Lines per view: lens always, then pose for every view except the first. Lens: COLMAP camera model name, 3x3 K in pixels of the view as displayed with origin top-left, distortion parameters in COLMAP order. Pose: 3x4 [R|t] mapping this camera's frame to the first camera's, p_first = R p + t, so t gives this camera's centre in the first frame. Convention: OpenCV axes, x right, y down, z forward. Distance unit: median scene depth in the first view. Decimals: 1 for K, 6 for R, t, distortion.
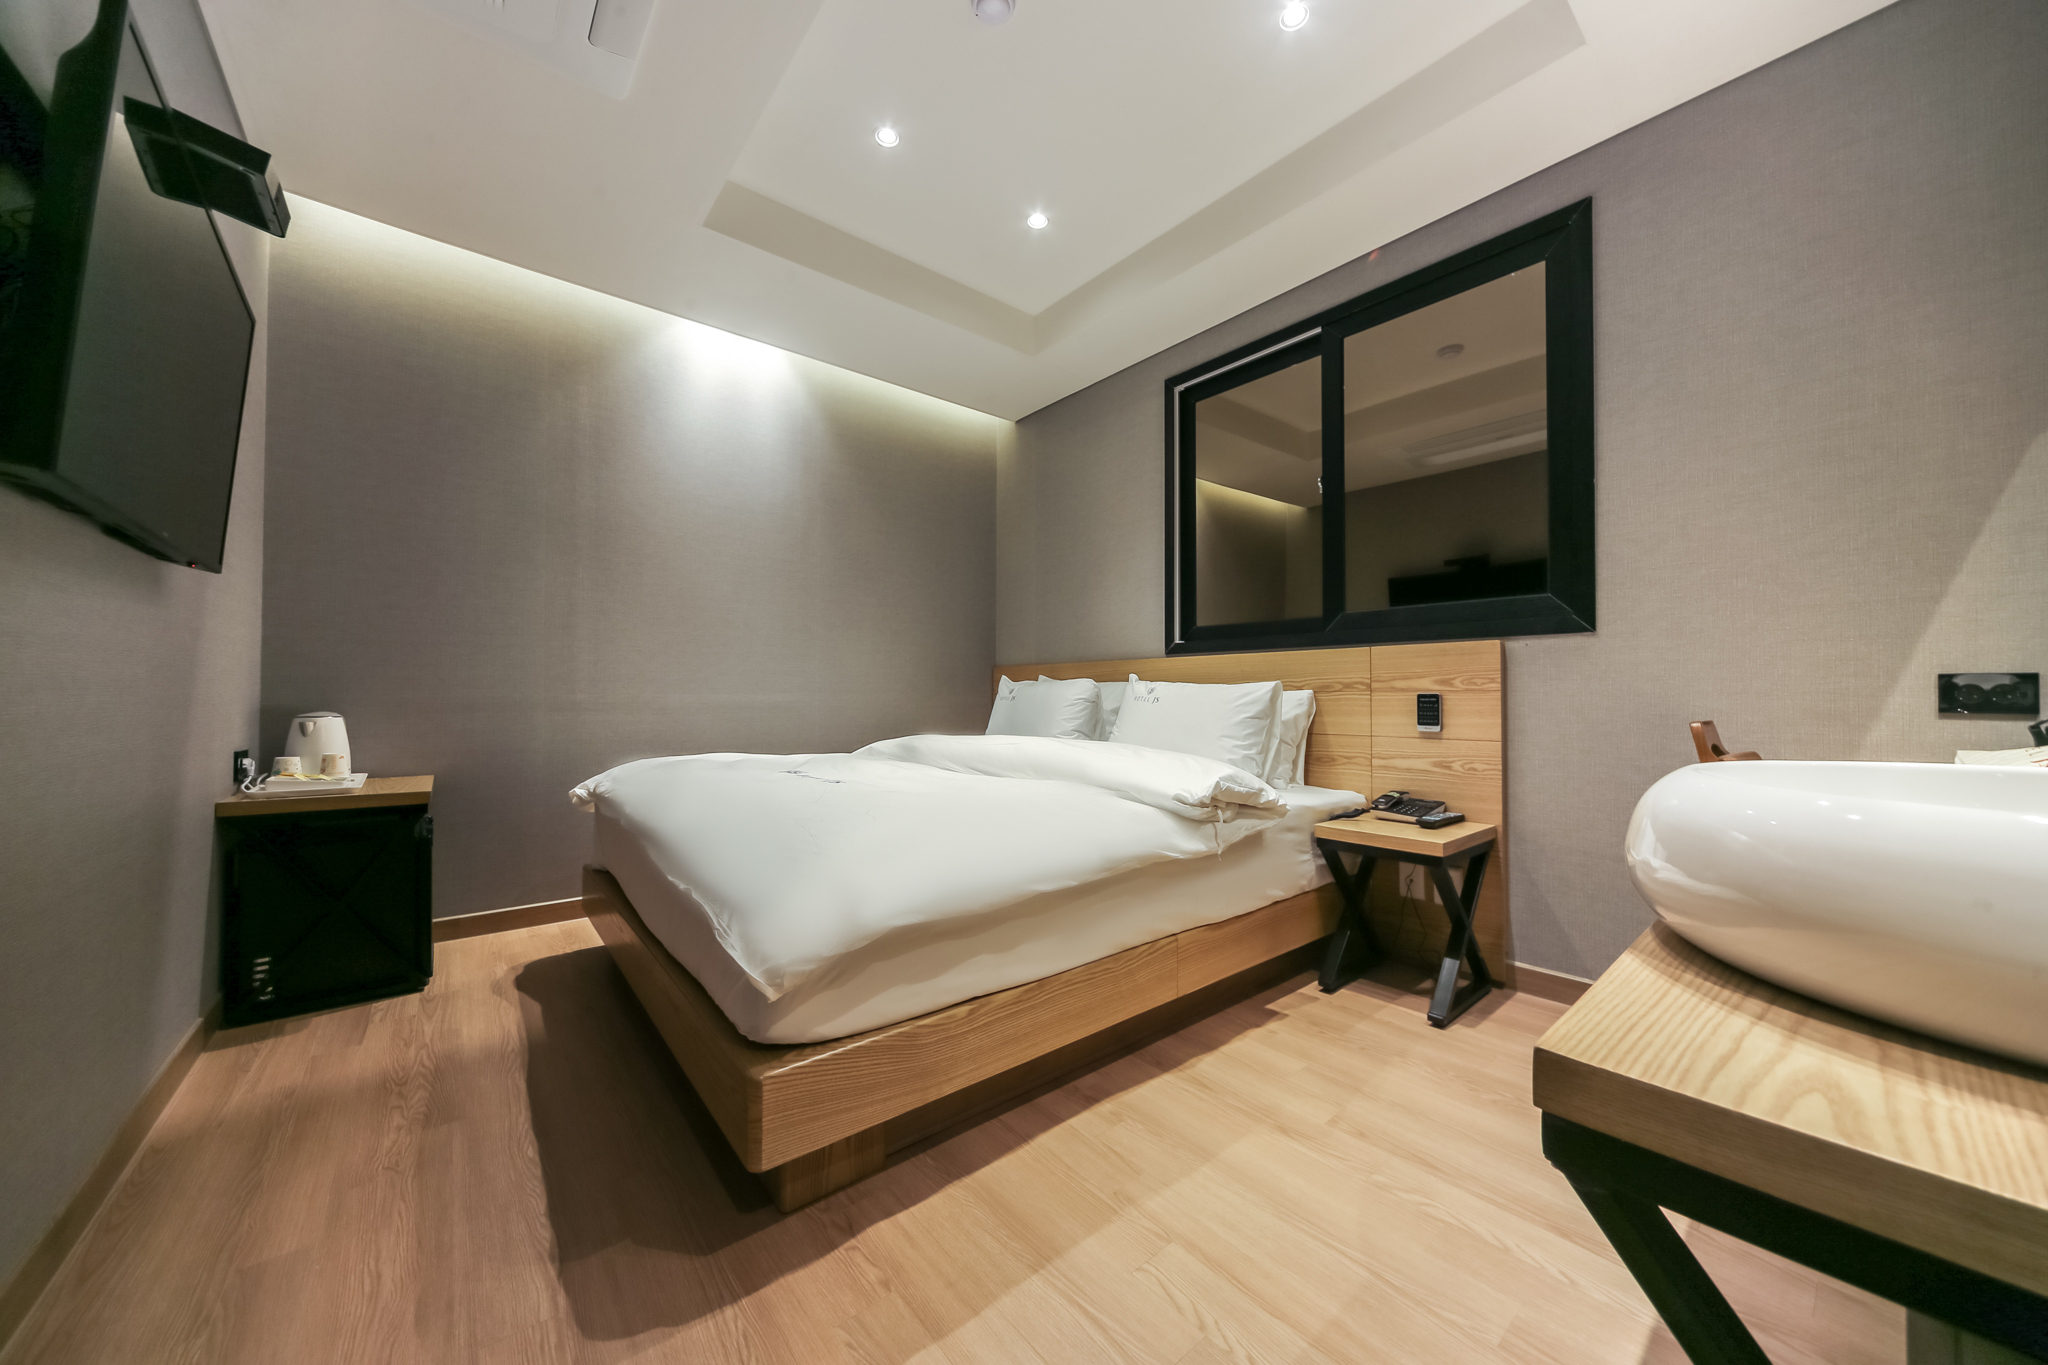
lens RADIAL K [[709.7, 0, 1031.8], [0, 709.7, 681.5], [0, 0, 1]] dist [-0.000769, 0.000104]
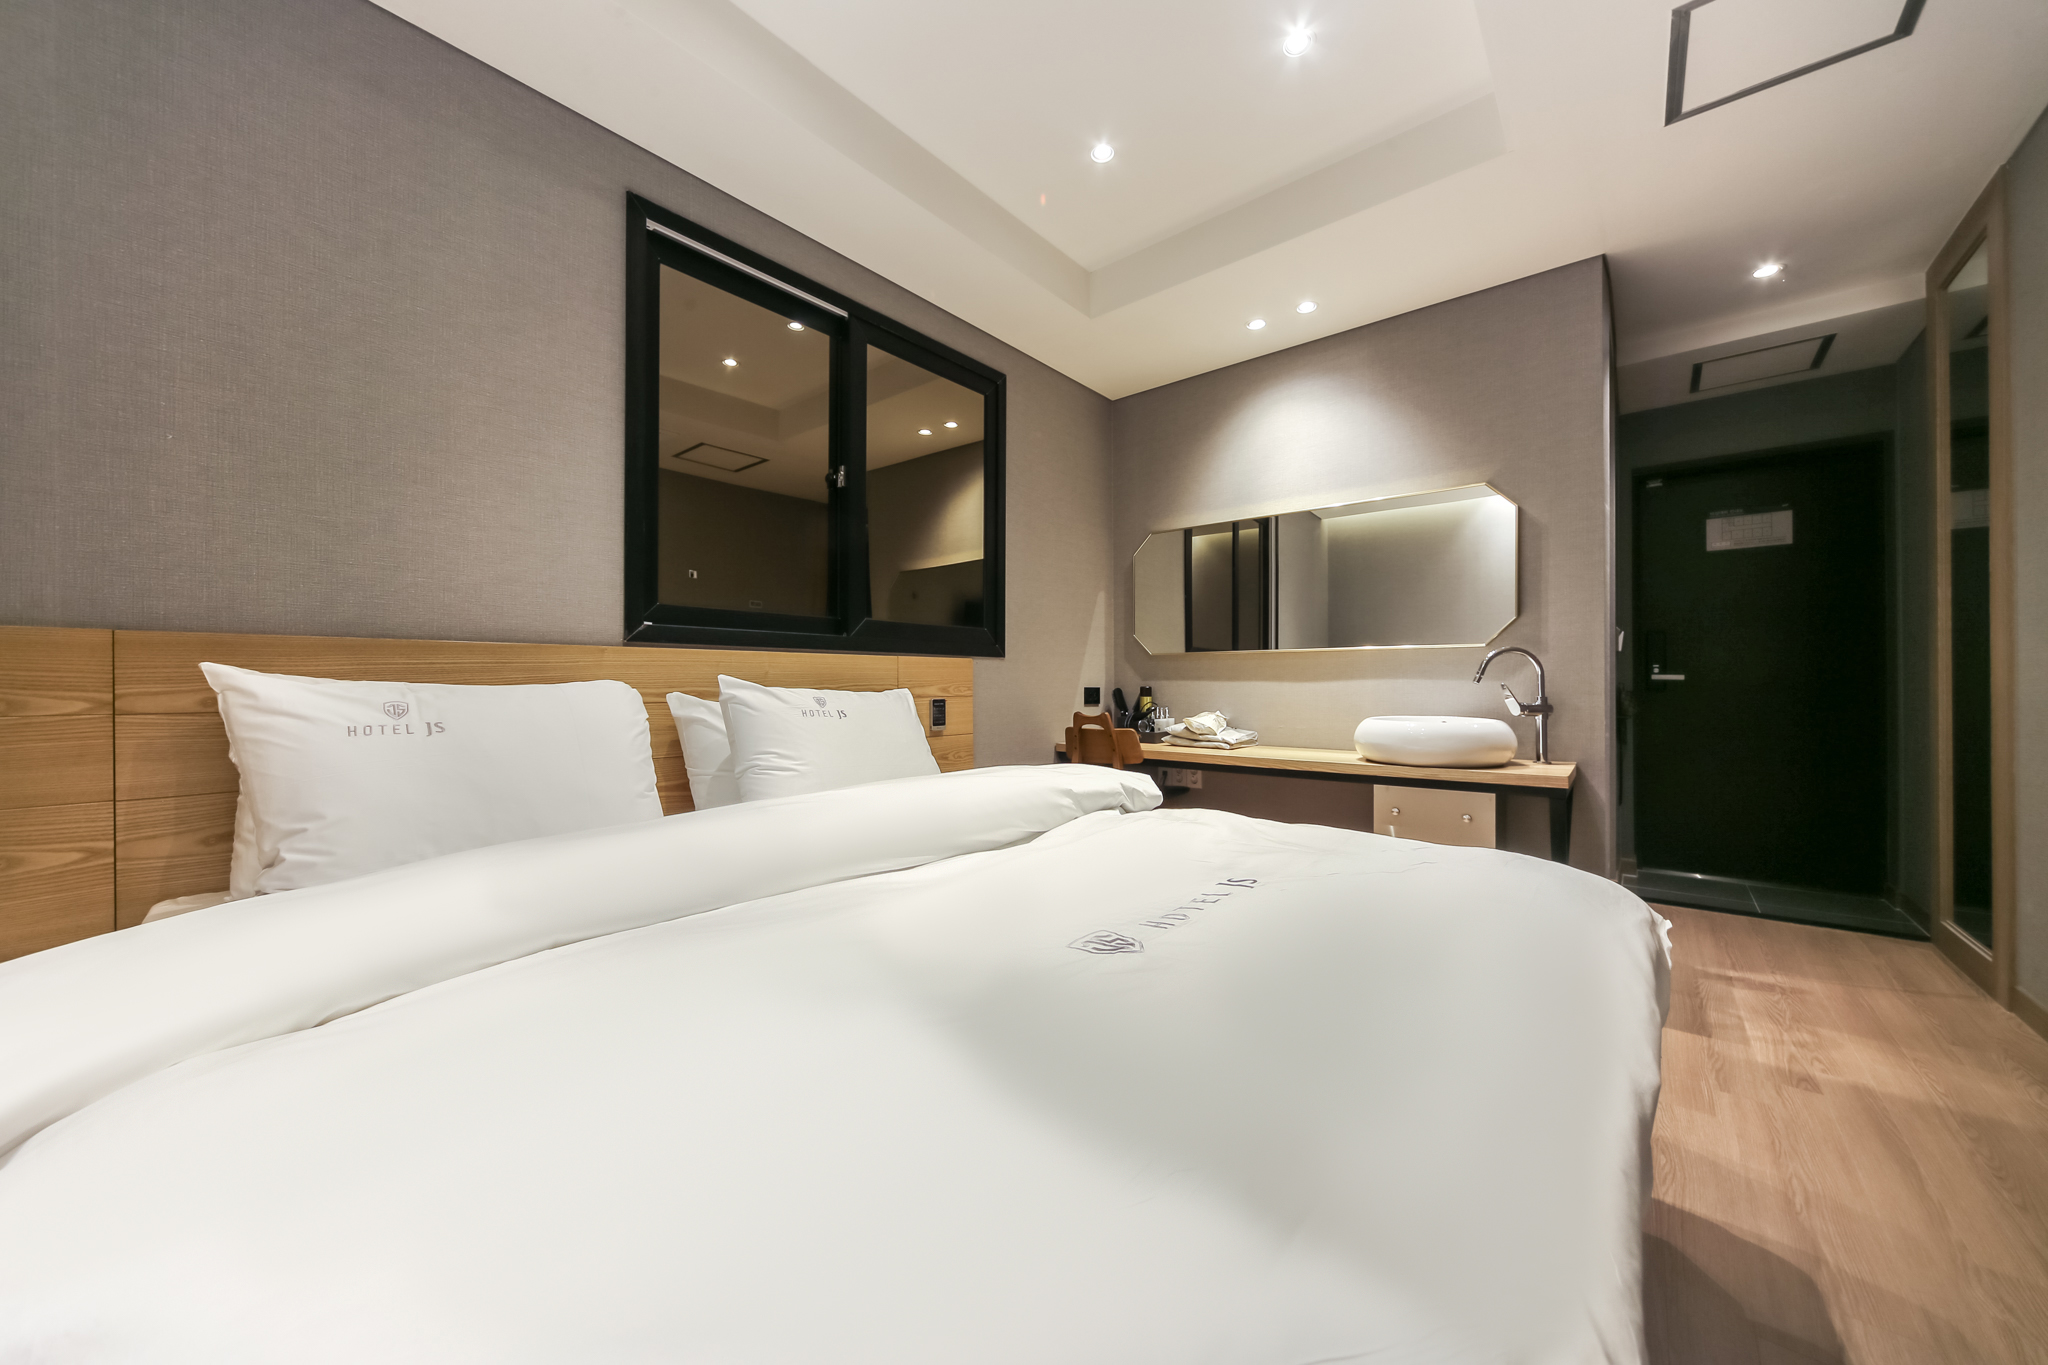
lens RADIAL K [[732.7, 0, 1024.0], [0, 732.7, 682.5], [0, 0, 1]] dist [-0.000250, 0.000038]
pose [[-0.180475, 0.004883, 0.983568, -0.684729], [-0.014405, 0.999867, -0.007608, -0.003438], [-0.983474, -0.015541, -0.180380, 1.080085]]
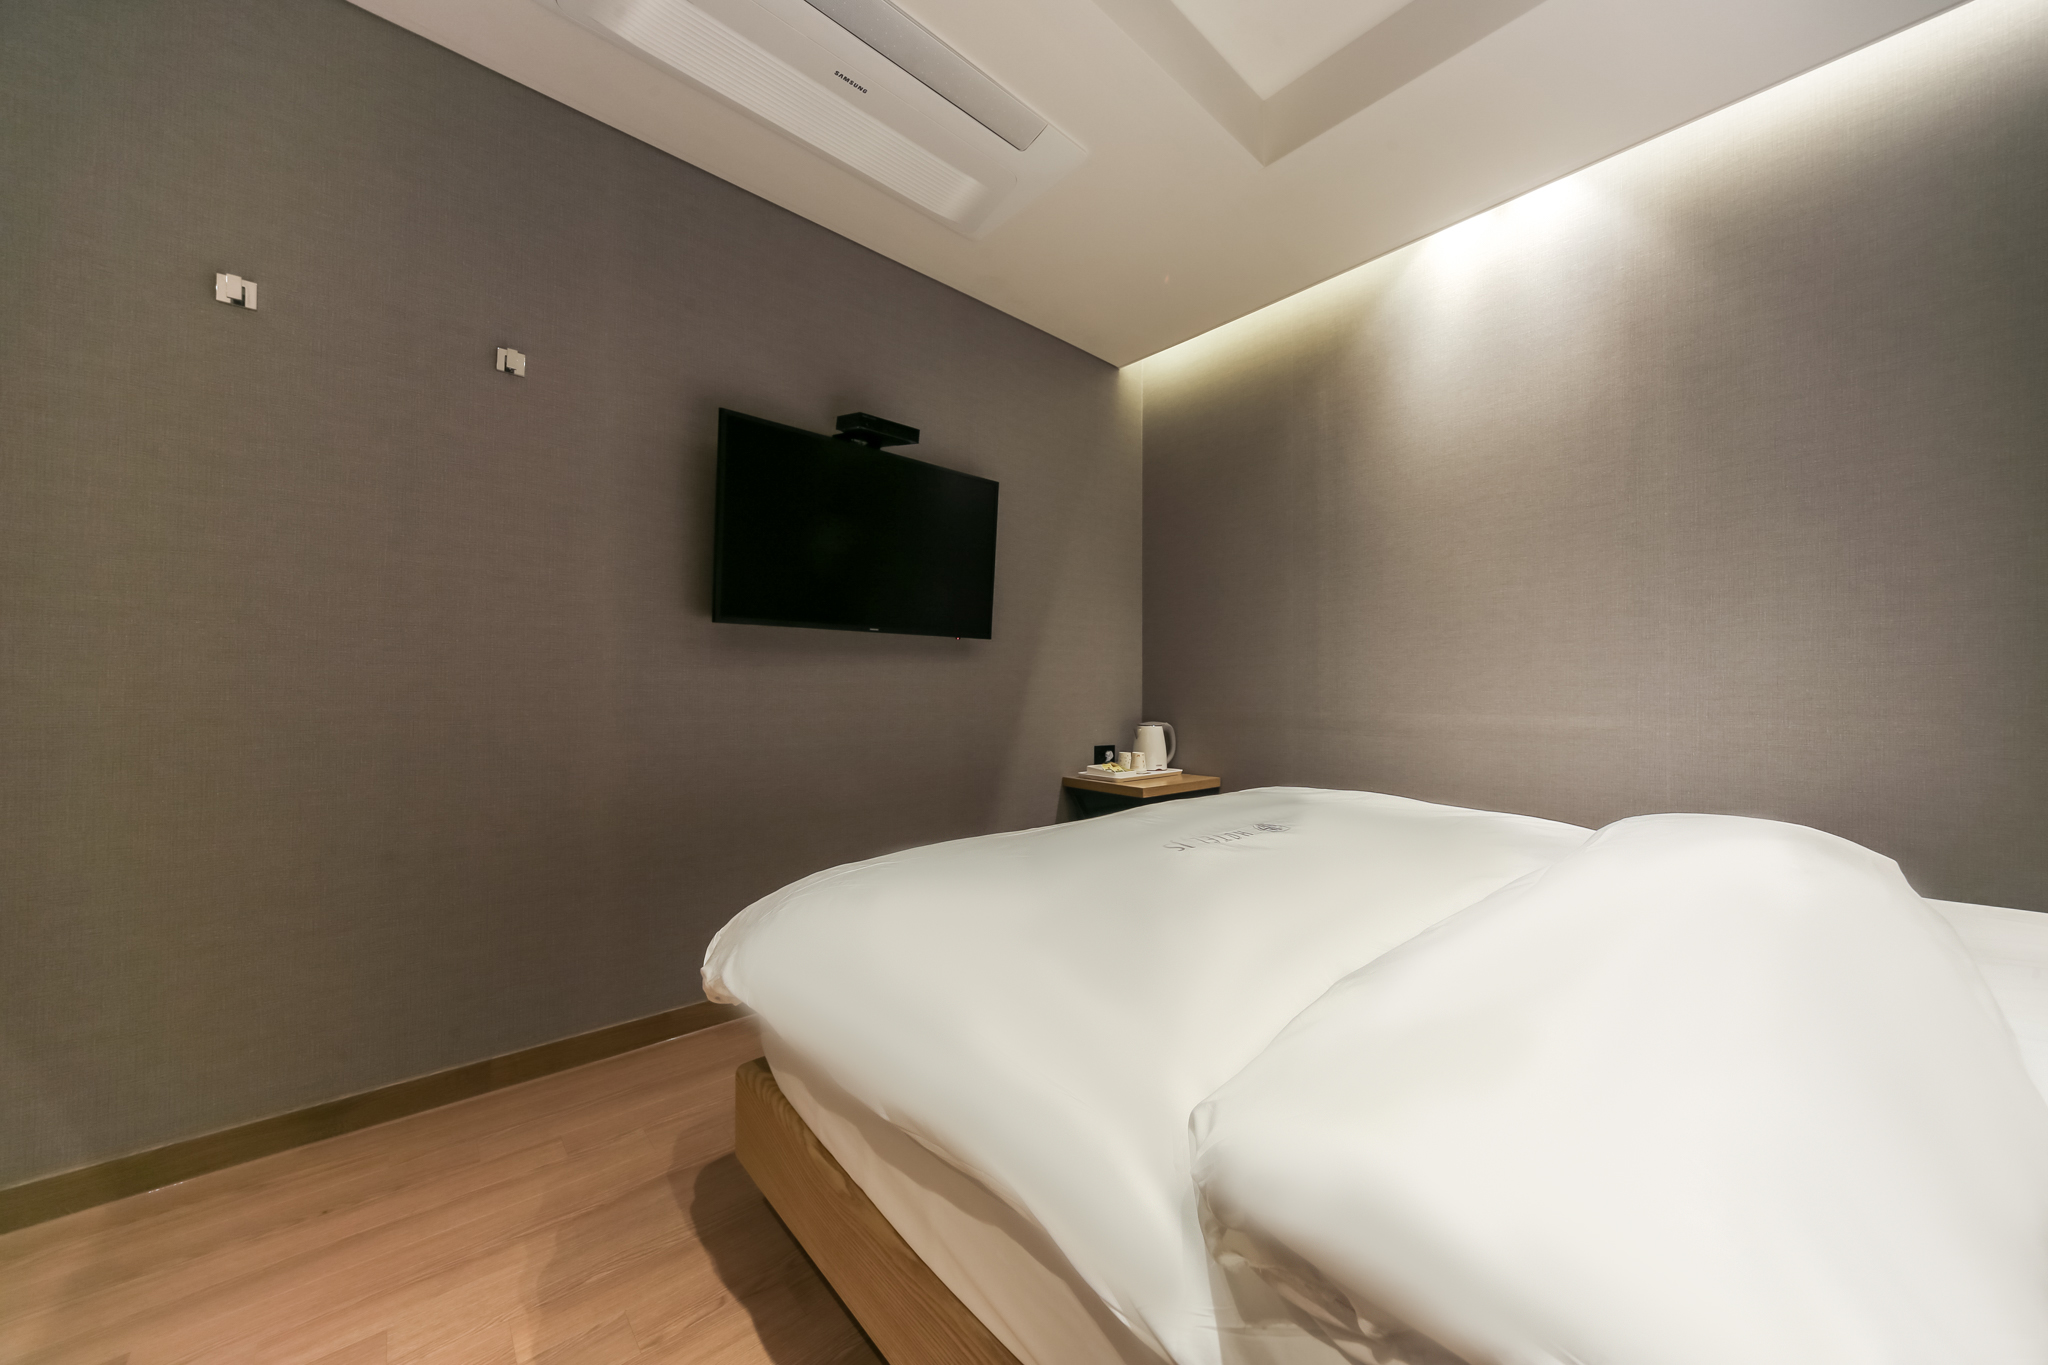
lens RADIAL K [[709.7, 0, 1031.8], [0, 709.7, 681.5], [0, 0, 1]] dist [-0.000769, 0.000104]
pose [[0.039264, -0.015079, -0.999115, 0.387370], [0.018773, 0.999721, -0.014350, -0.020733], [0.999052, -0.018193, 0.039536, 0.715967]]
